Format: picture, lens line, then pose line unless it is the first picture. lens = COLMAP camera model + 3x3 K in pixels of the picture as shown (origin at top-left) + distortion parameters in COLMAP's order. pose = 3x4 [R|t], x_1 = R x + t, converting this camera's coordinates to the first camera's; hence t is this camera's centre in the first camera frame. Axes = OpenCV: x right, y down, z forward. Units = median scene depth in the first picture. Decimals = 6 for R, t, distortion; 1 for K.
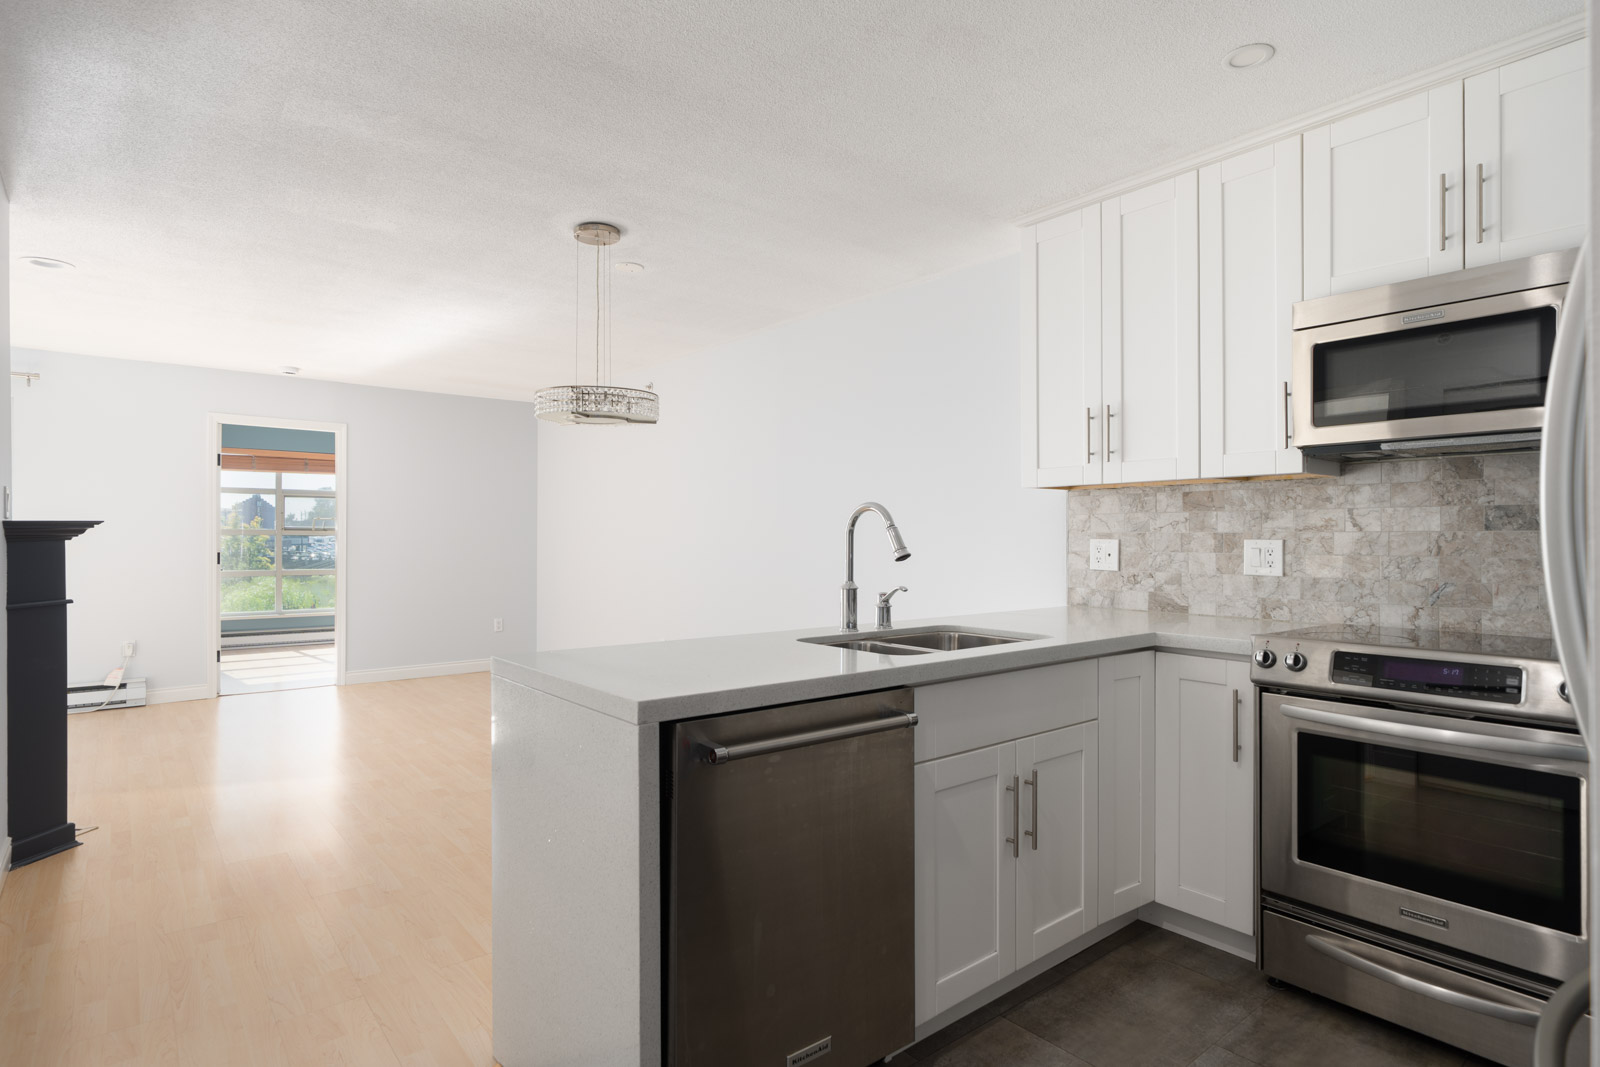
lens RADIAL K [[835.1, 0, 809.2], [0, 835.1, 533.1], [0, 0, 1]] dist [0.001037, 0.002231]
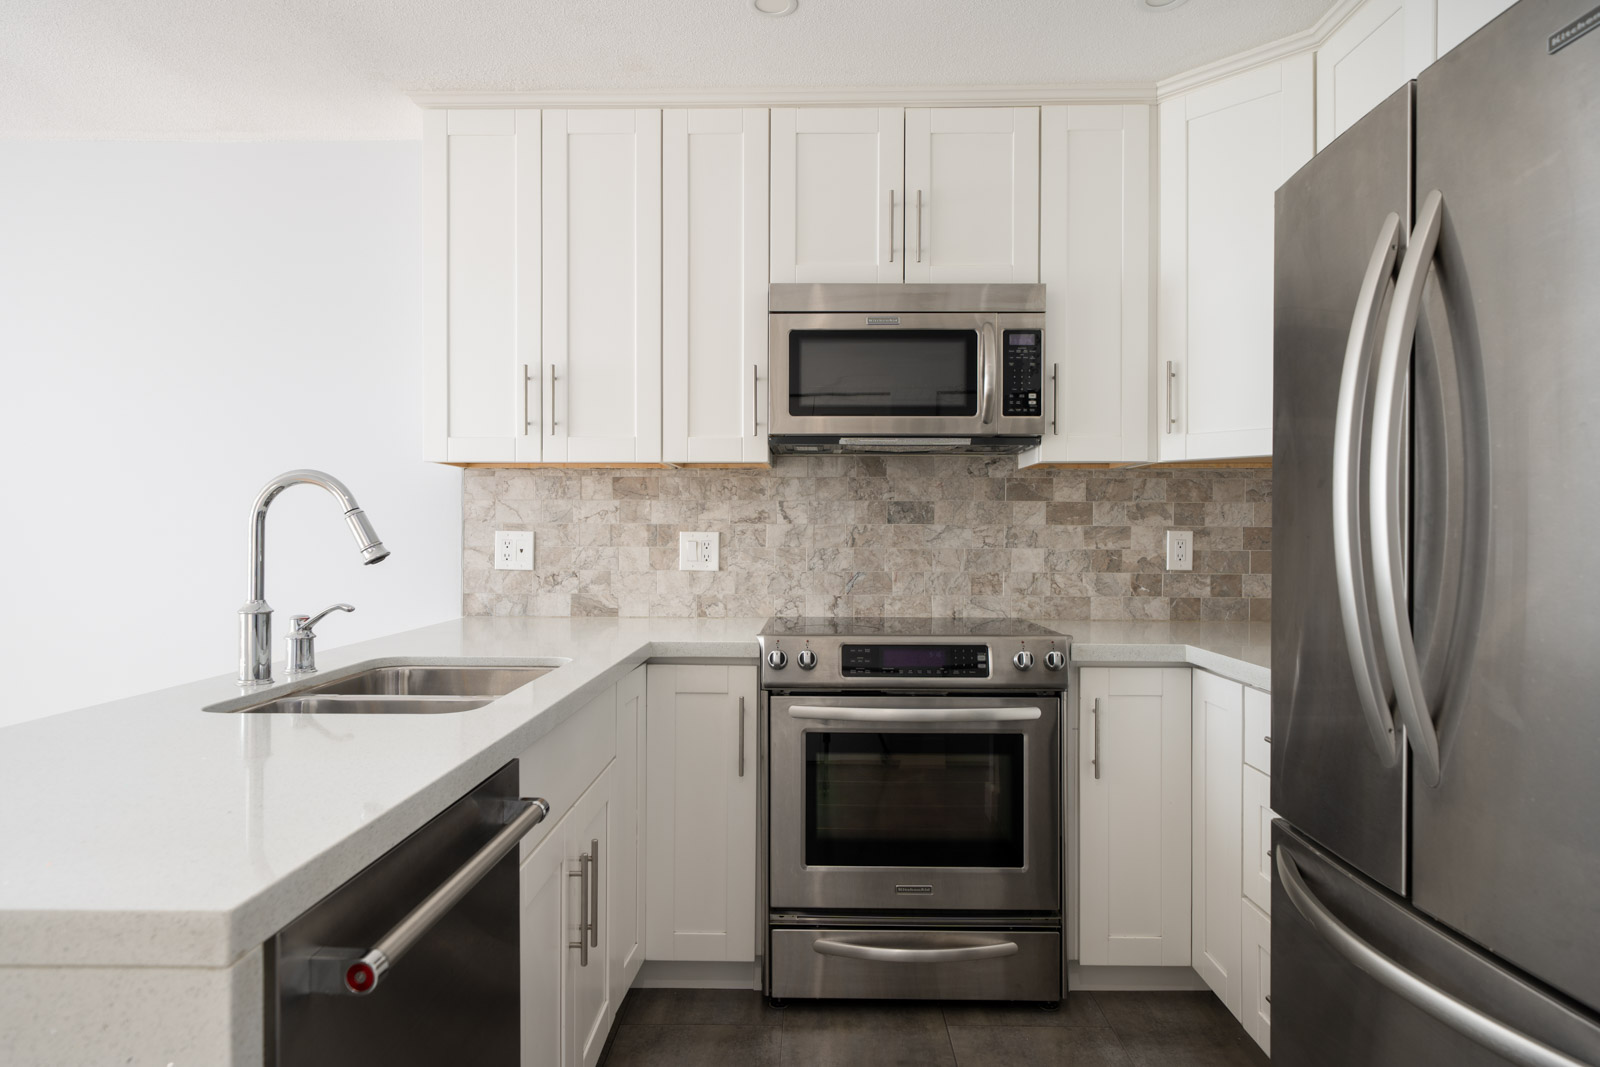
lens RADIAL K [[948.1, 0, 797.0], [0, 948.1, 534.1], [0, 0, 1]] dist [0.004012, 0.000283]
pose [[0.656438, -0.000699, 0.754379, -0.185479], [-0.006535, 0.999957, 0.006612, 0.002516], [-0.754351, -0.009270, 0.656405, 0.228219]]
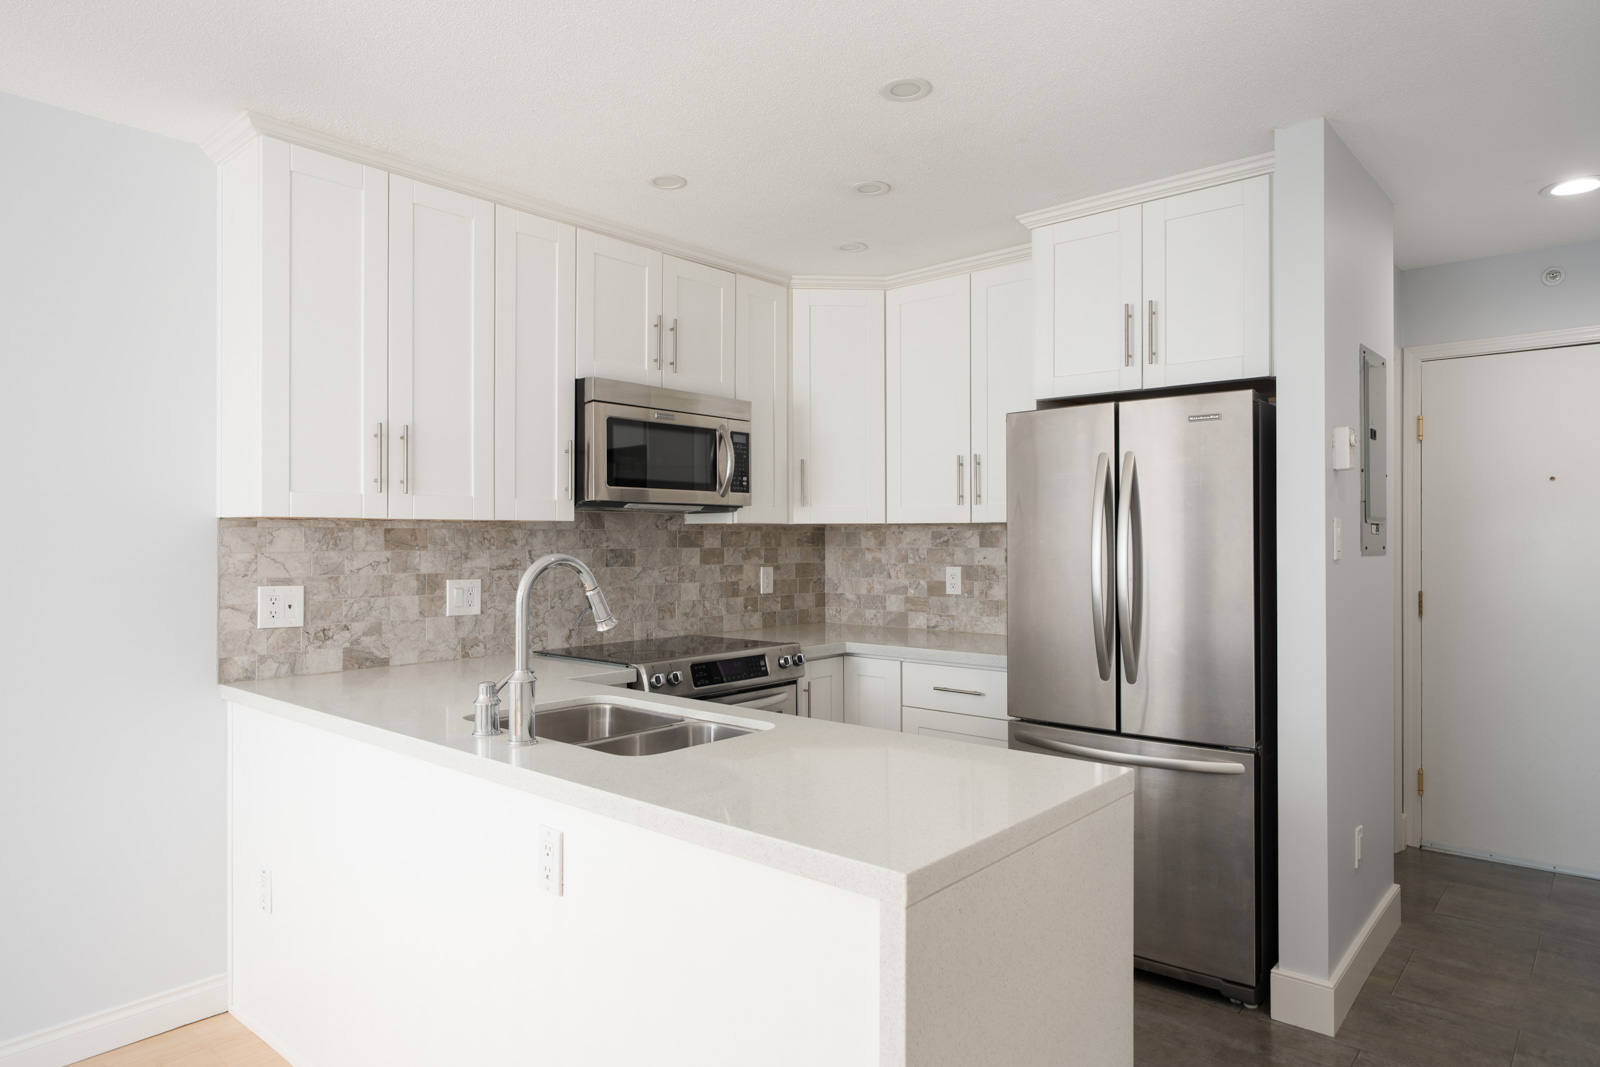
lens RADIAL K [[948.1, 0, 807.1], [0, 948.1, 535.2], [0, 0, 1]] dist [0.004012, 0.000283]
pose [[-0.152335, 0.003215, 0.988324, -0.661160], [-0.003947, 0.999985, -0.003861, -0.043588], [-0.988321, -0.004489, -0.152320, 0.779121]]
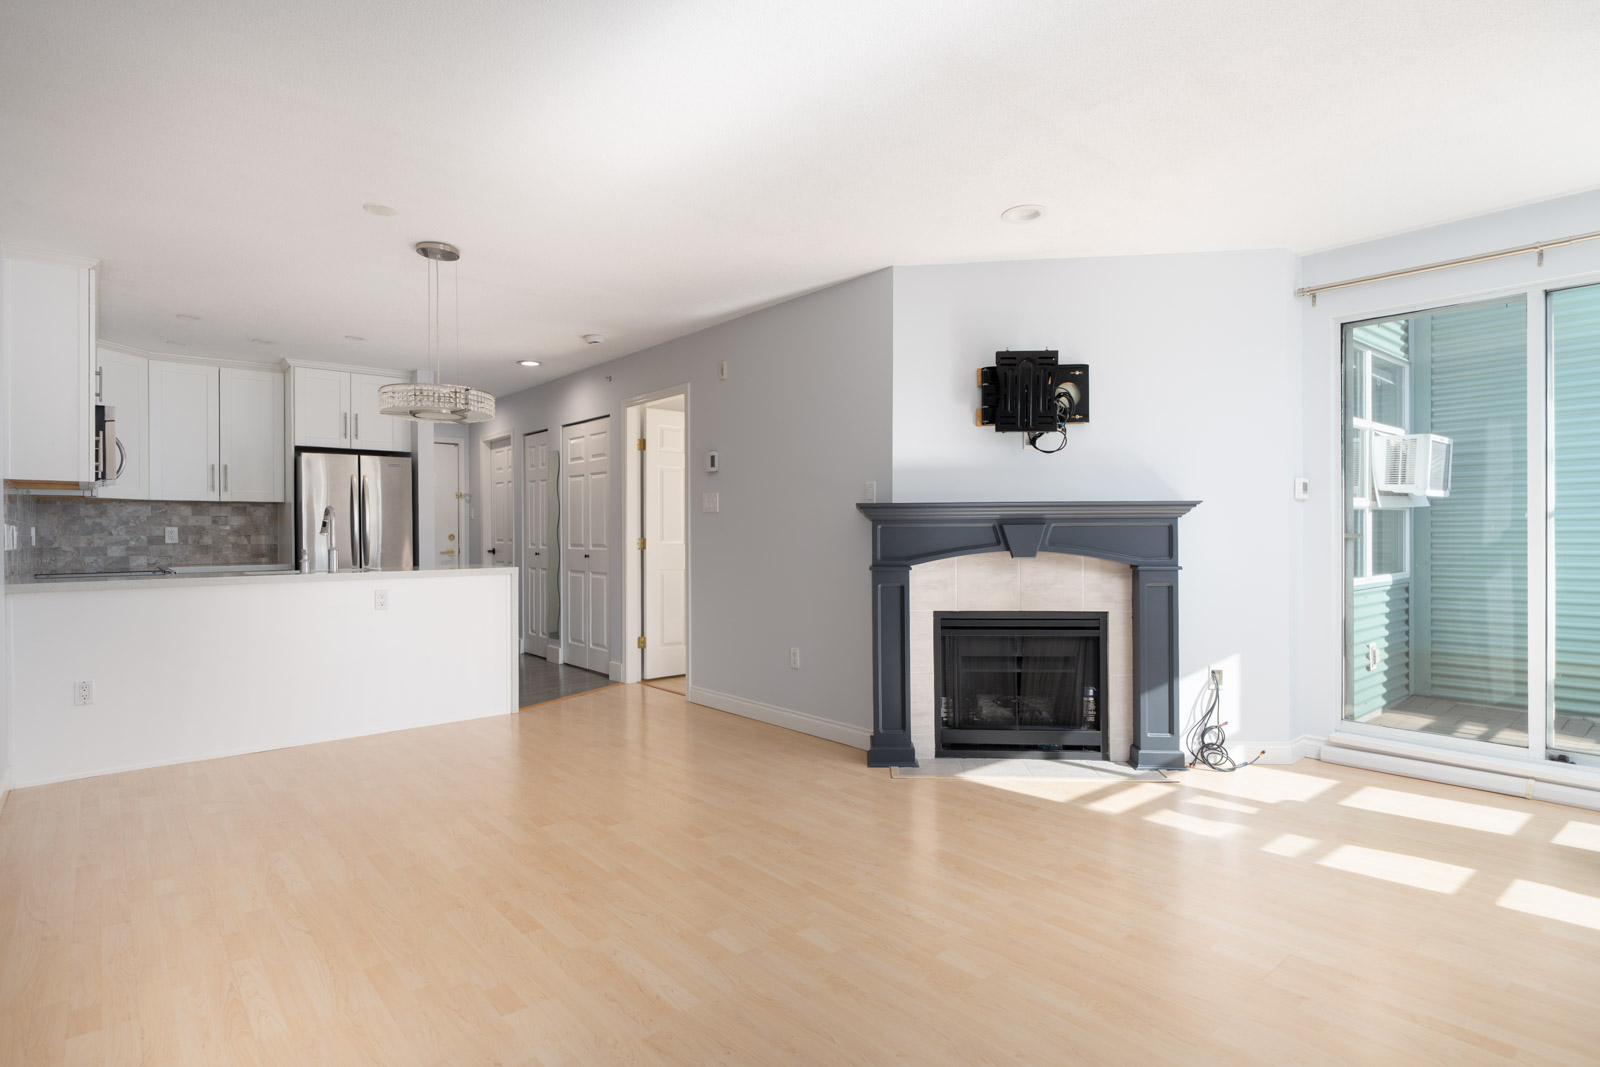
lens RADIAL K [[835.1, 0, 782.6], [0, 835.1, 529.8], [0, 0, 1]] dist [0.001037, 0.002231]
pose [[-0.999860, 0.007857, 0.014789, -0.885212], [0.007726, 0.999931, -0.008884, 0.040650], [-0.014858, -0.008768, -0.999851, 2.550393]]
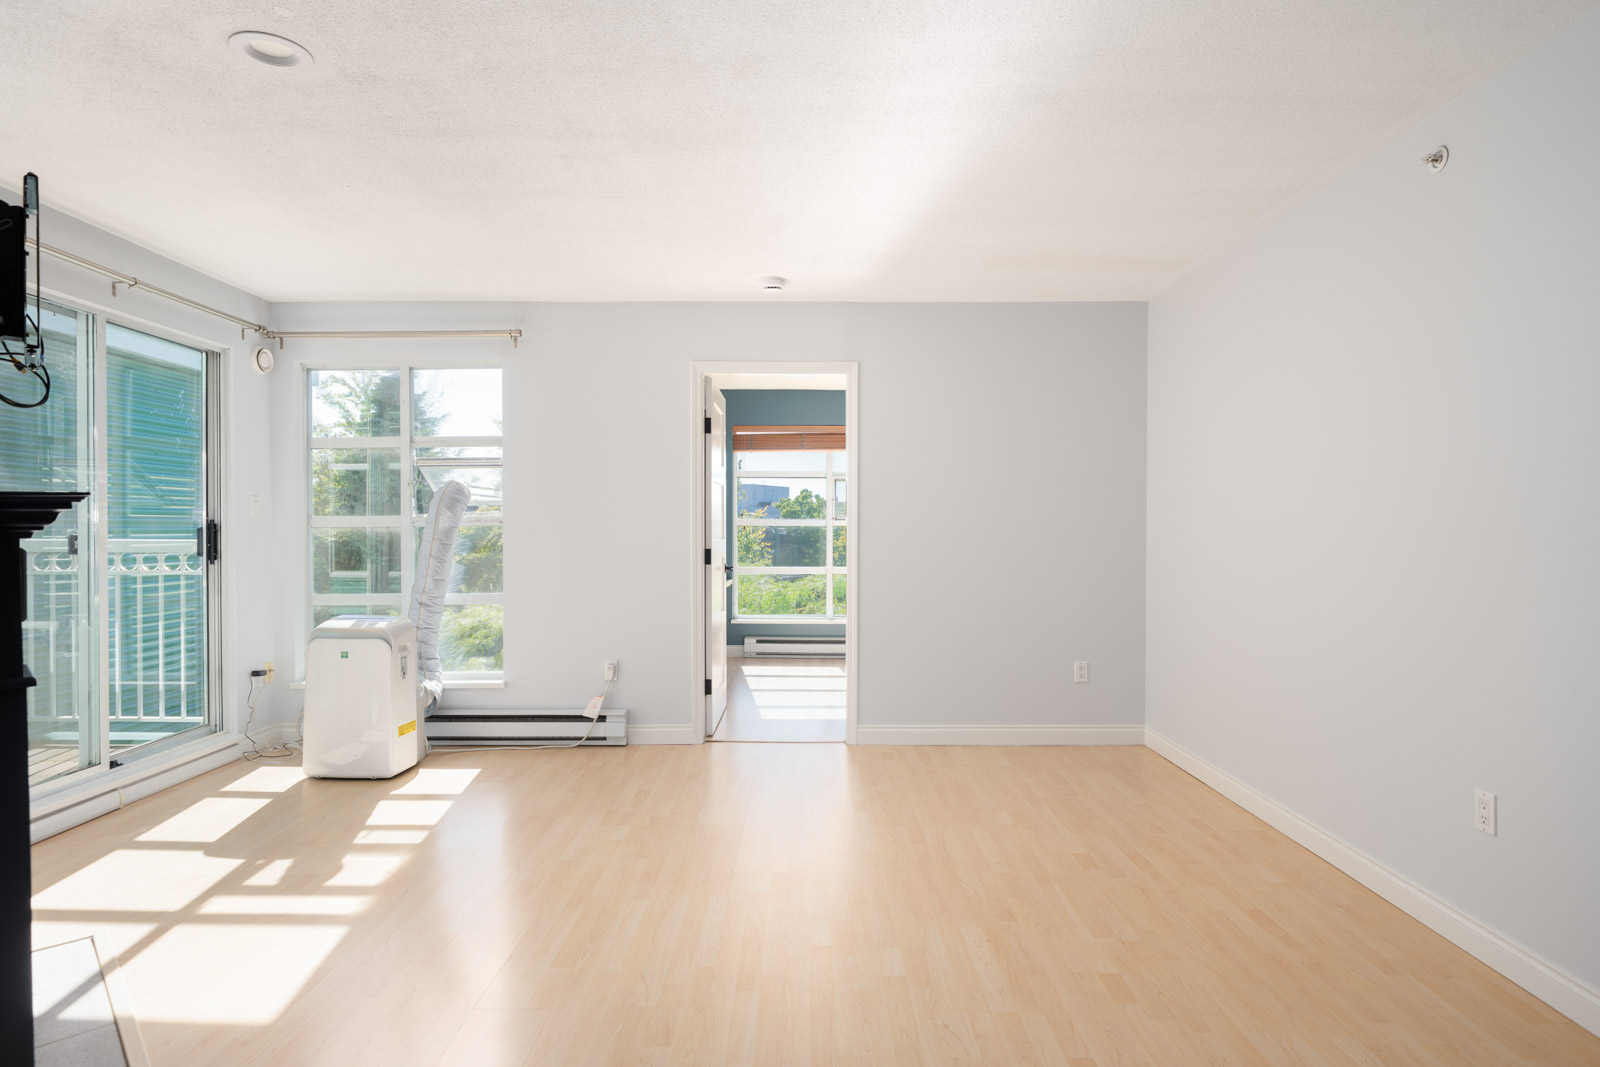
lens RADIAL K [[835.1, 0, 812.3], [0, 835.1, 544.2], [0, 0, 1]] dist [0.001037, 0.002231]
pose [[0.771367, 0.014712, -0.636221, -0.341944], [0.000398, 0.999721, 0.023601, 0.001803], [0.636390, -0.018458, 0.771146, 1.041790]]
